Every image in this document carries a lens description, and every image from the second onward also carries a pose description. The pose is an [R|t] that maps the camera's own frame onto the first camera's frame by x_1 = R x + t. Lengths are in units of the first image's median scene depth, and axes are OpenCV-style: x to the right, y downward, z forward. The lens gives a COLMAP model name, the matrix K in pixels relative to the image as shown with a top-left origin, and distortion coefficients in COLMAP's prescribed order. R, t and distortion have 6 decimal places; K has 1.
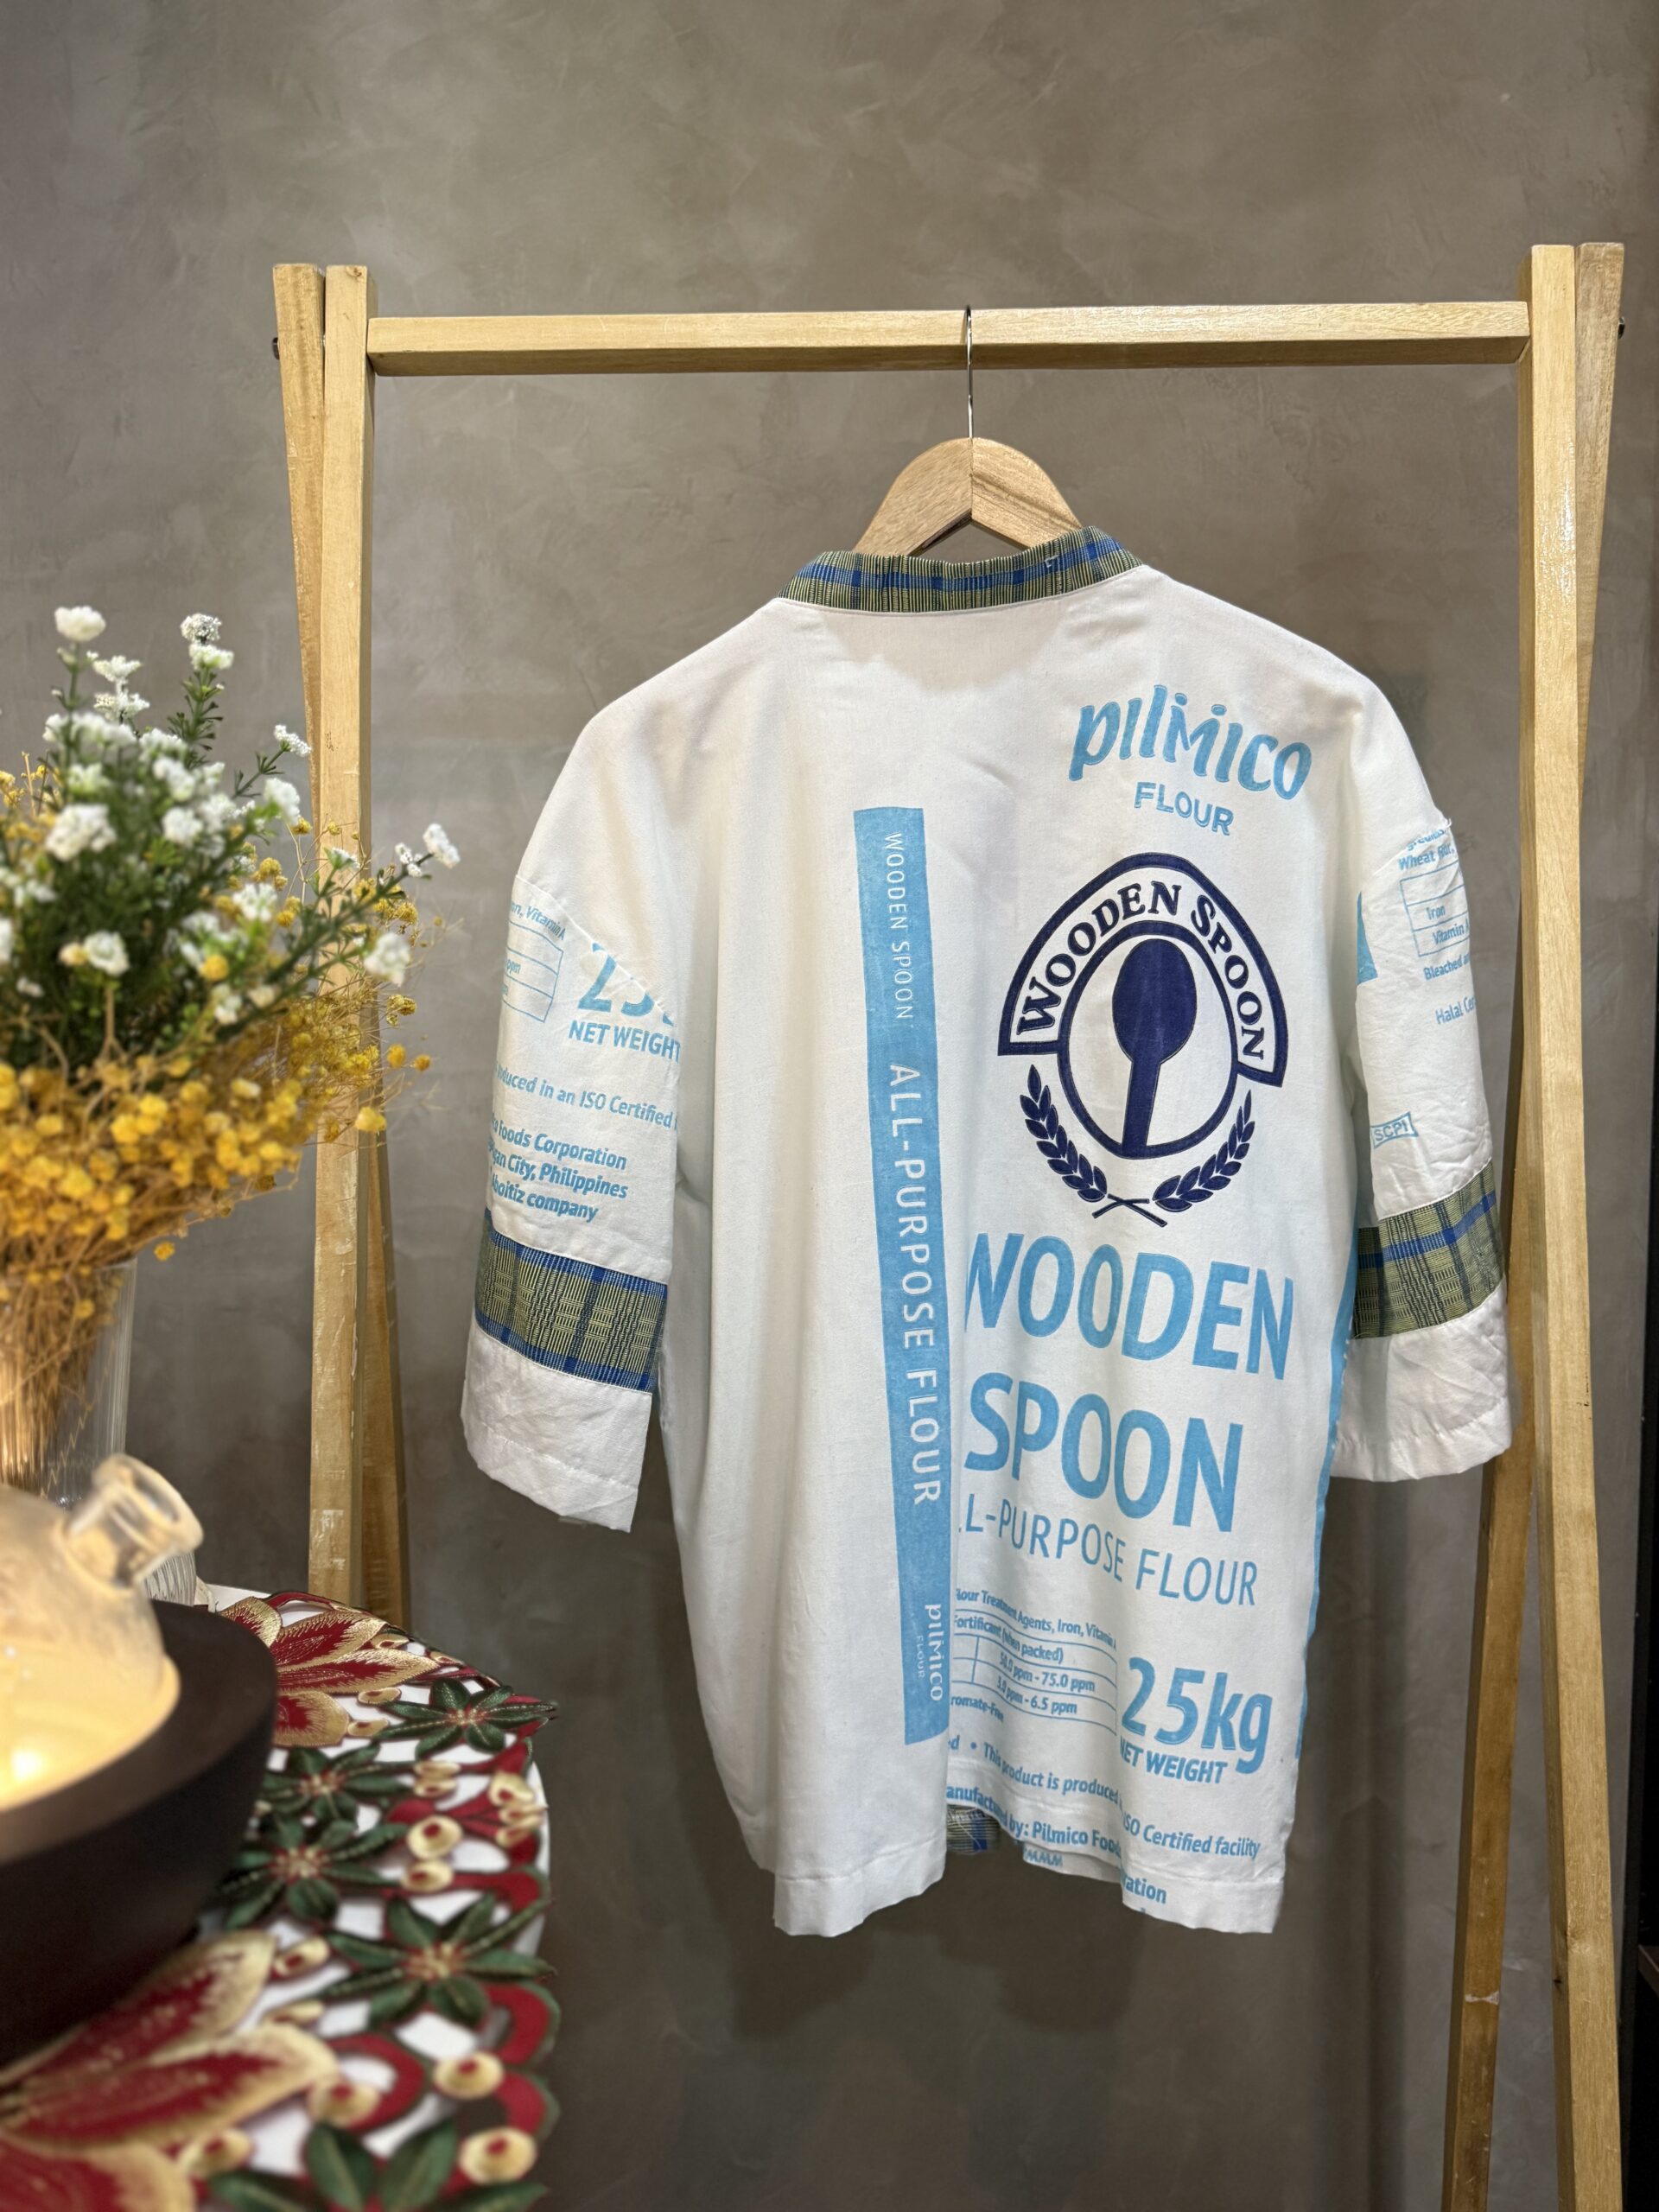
lens RADIAL K [[1791.3, 0, 826.0], [0, 1791.3, 1110.7], [0, 0, 1]] dist [-0.027614, -0.003884]
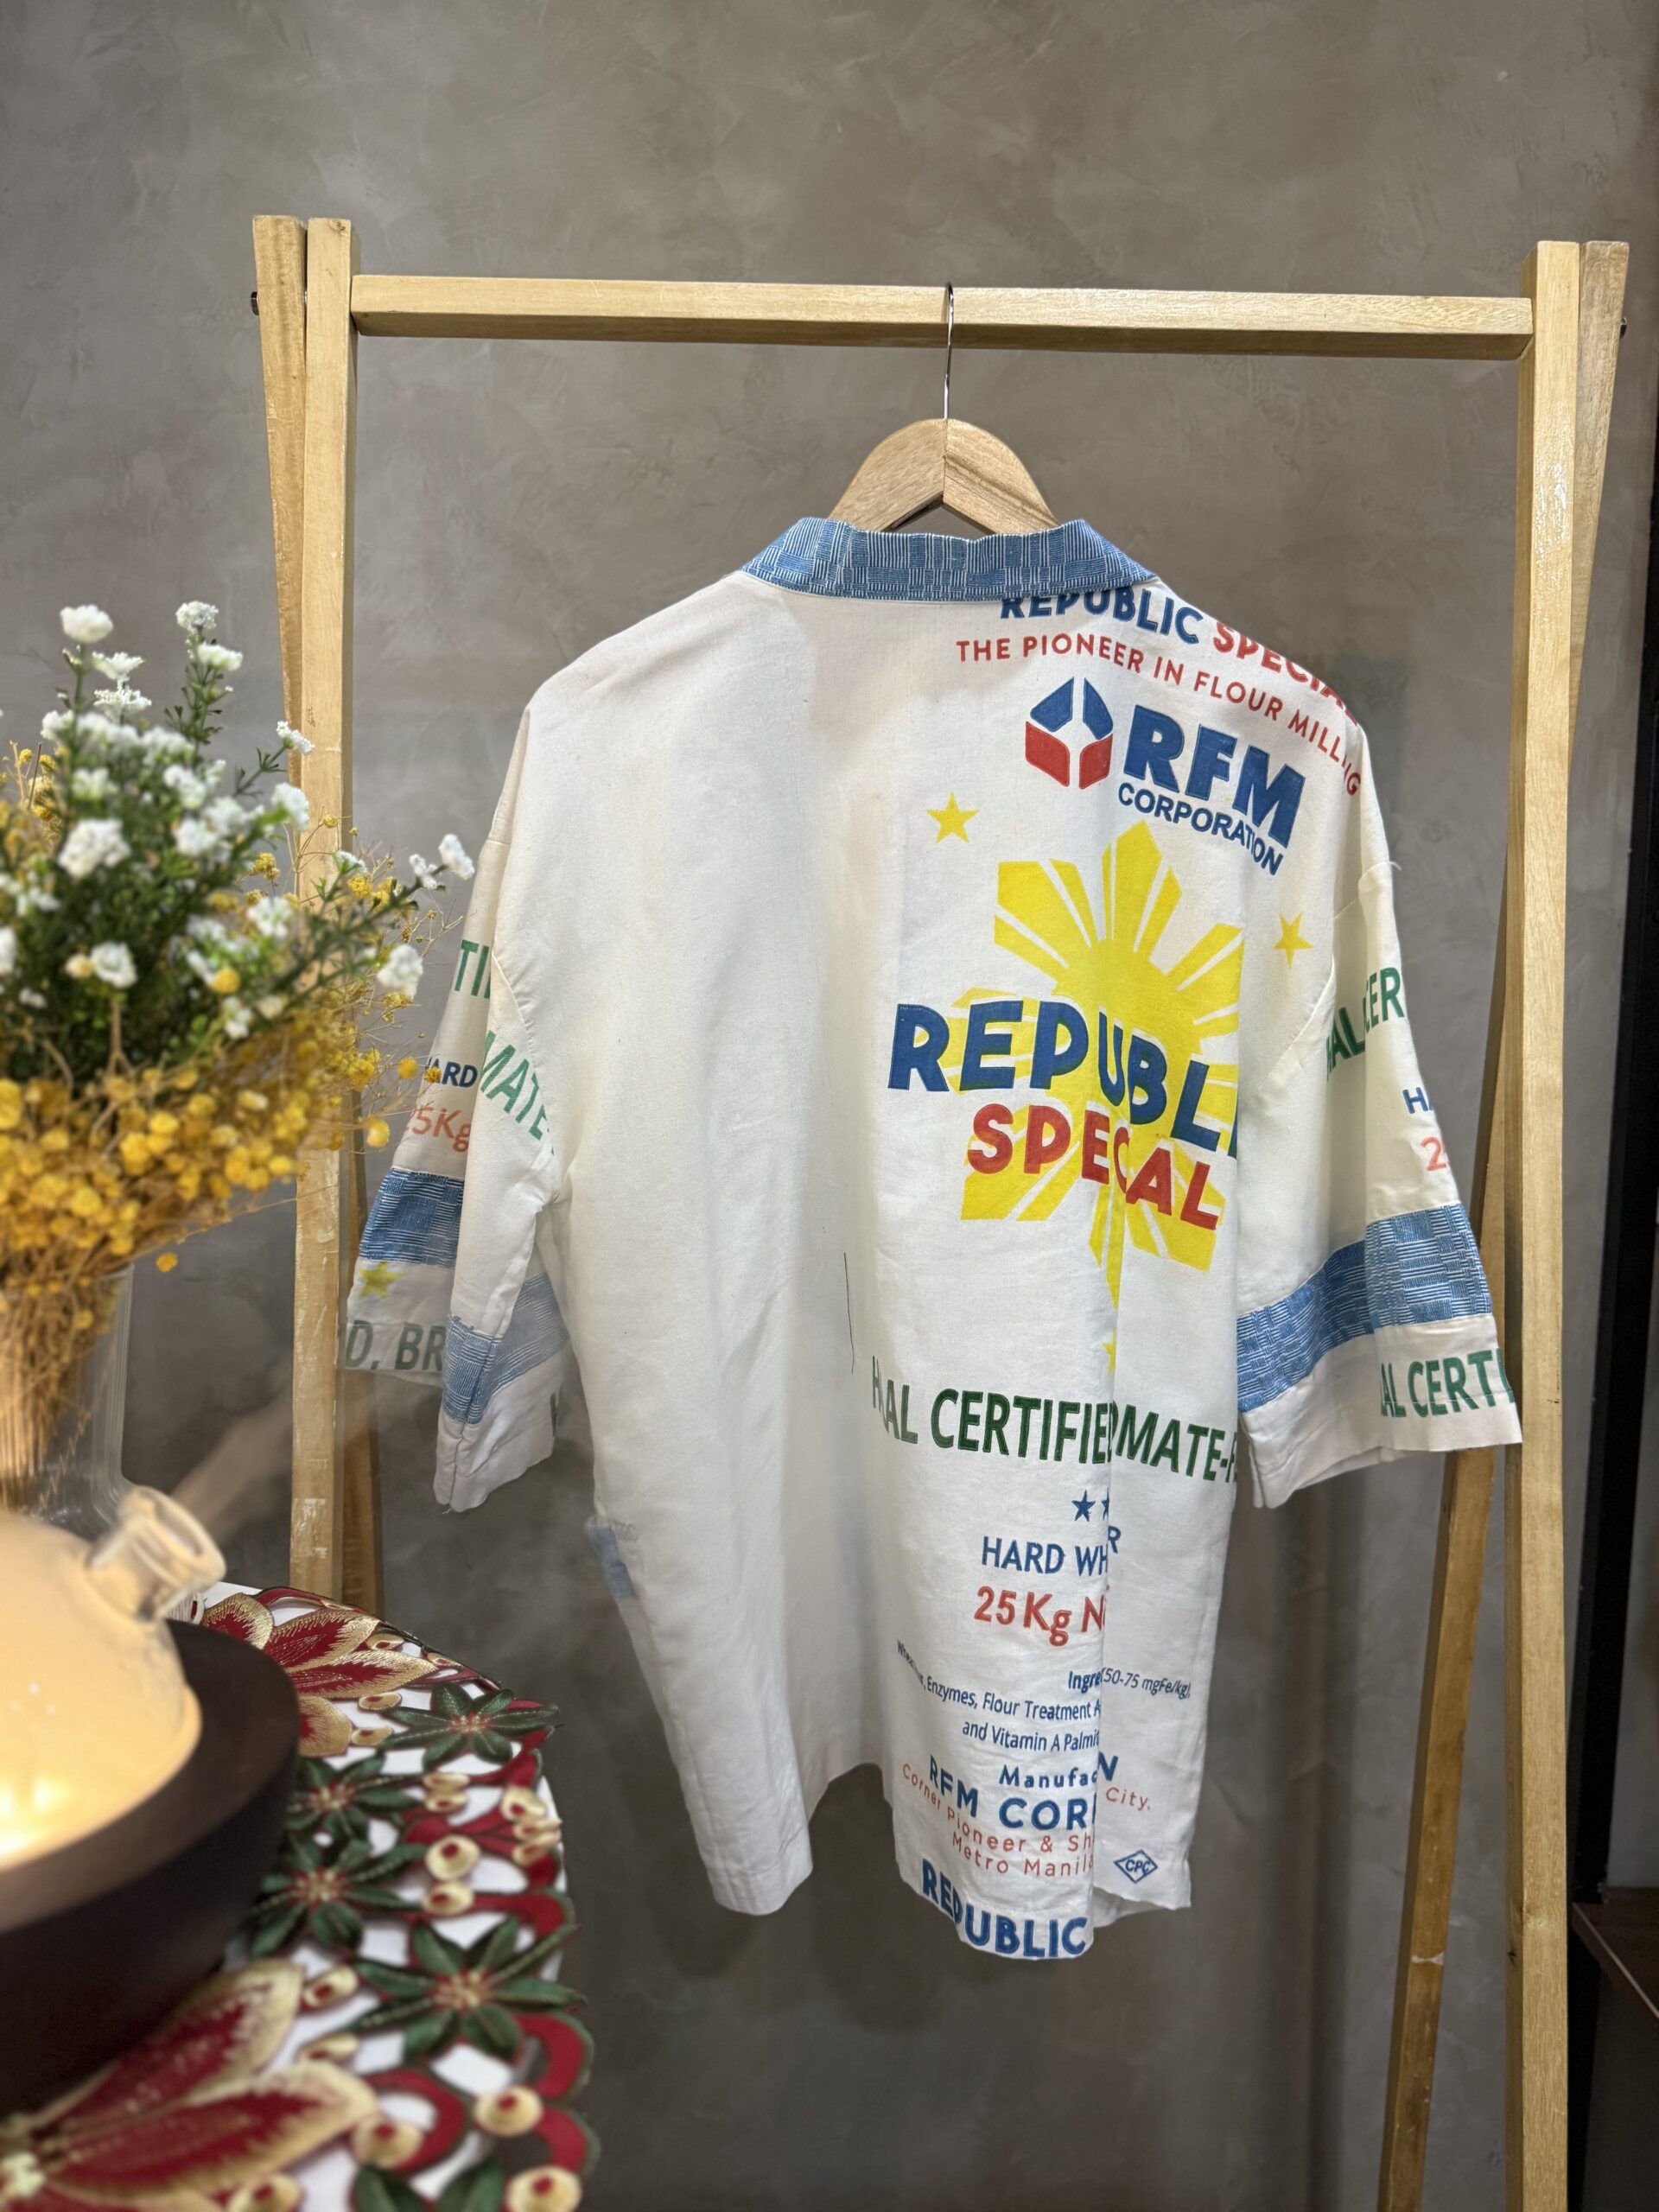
lens RADIAL K [[1791.3, 0, 840.9], [0, 1791.3, 1129.9], [0, 0, 1]] dist [-0.027614, -0.003884]
pose [[0.998841, 0.012559, 0.046459, -0.043219], [-0.014684, 0.998848, 0.045674, -0.041357], [-0.045832, -0.046303, 0.997875, 0.005590]]
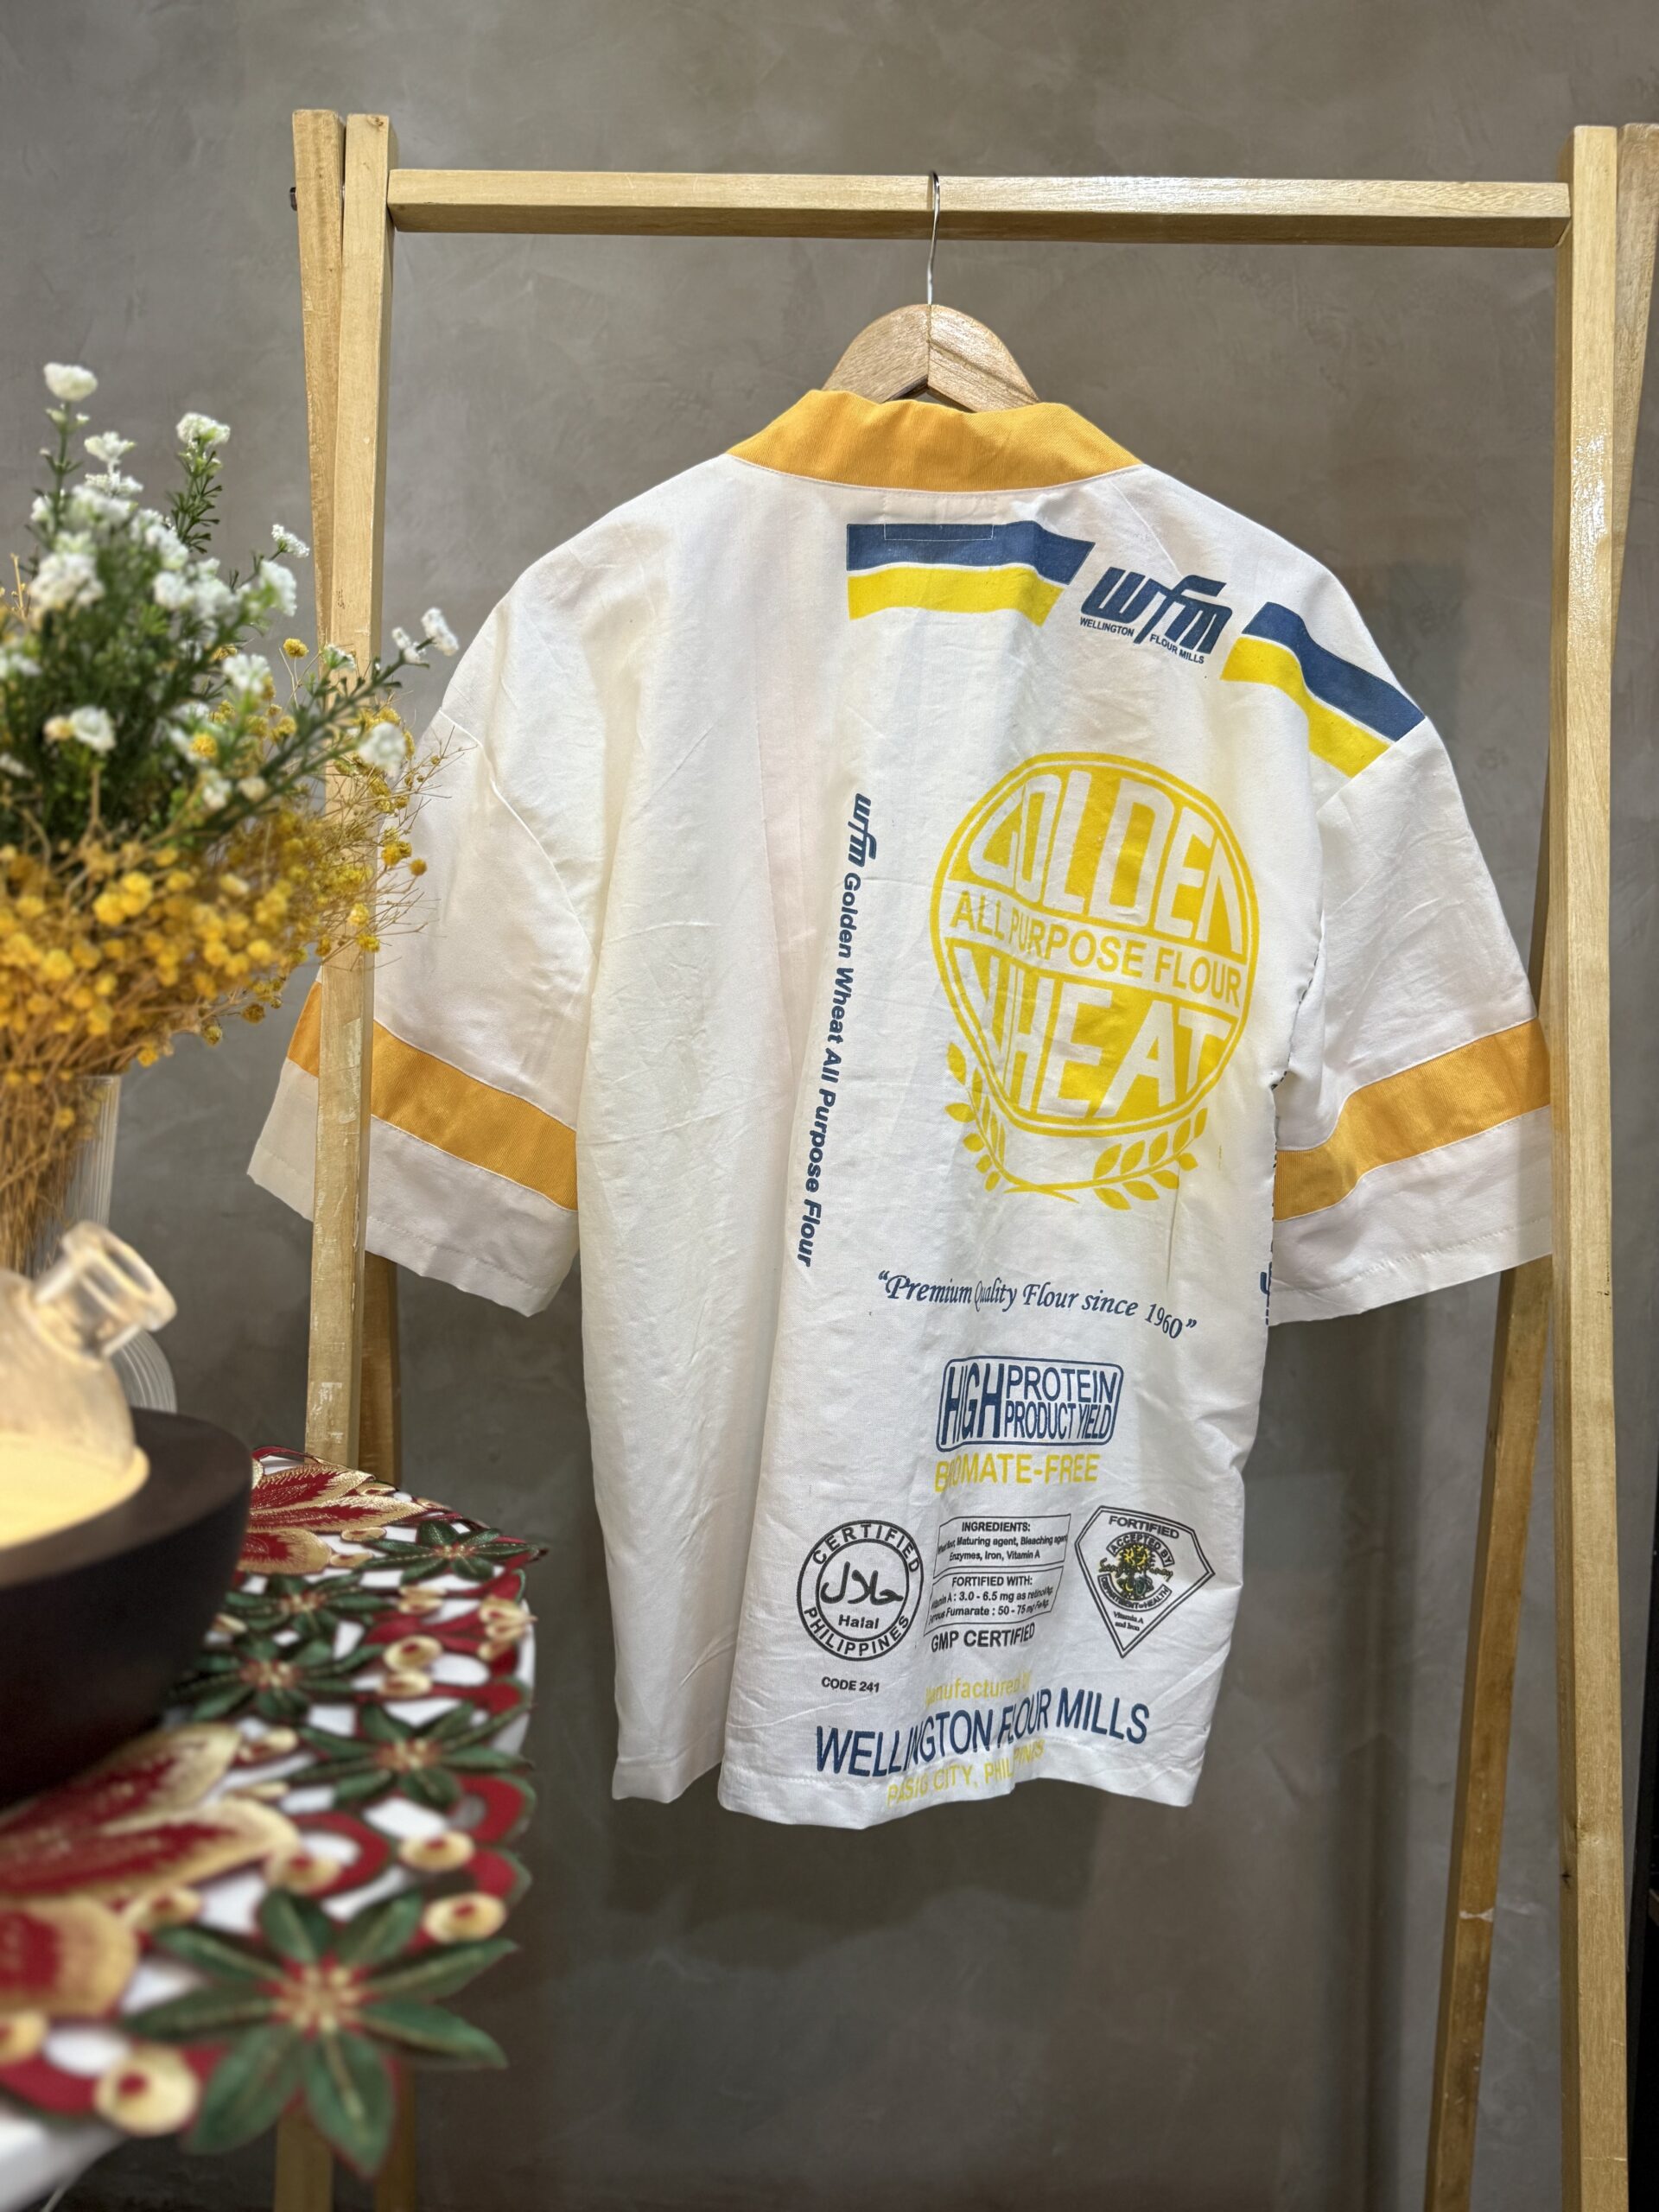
lens RADIAL K [[1791.3, 0, 847.6], [0, 1791.3, 1124.7], [0, 0, 1]] dist [-0.027614, -0.003884]
pose [[0.999760, 0.020894, 0.006529, 0.002366], [-0.020933, 0.999763, 0.005932, 0.094306], [-0.006403, -0.006067, 0.999961, 0.029195]]
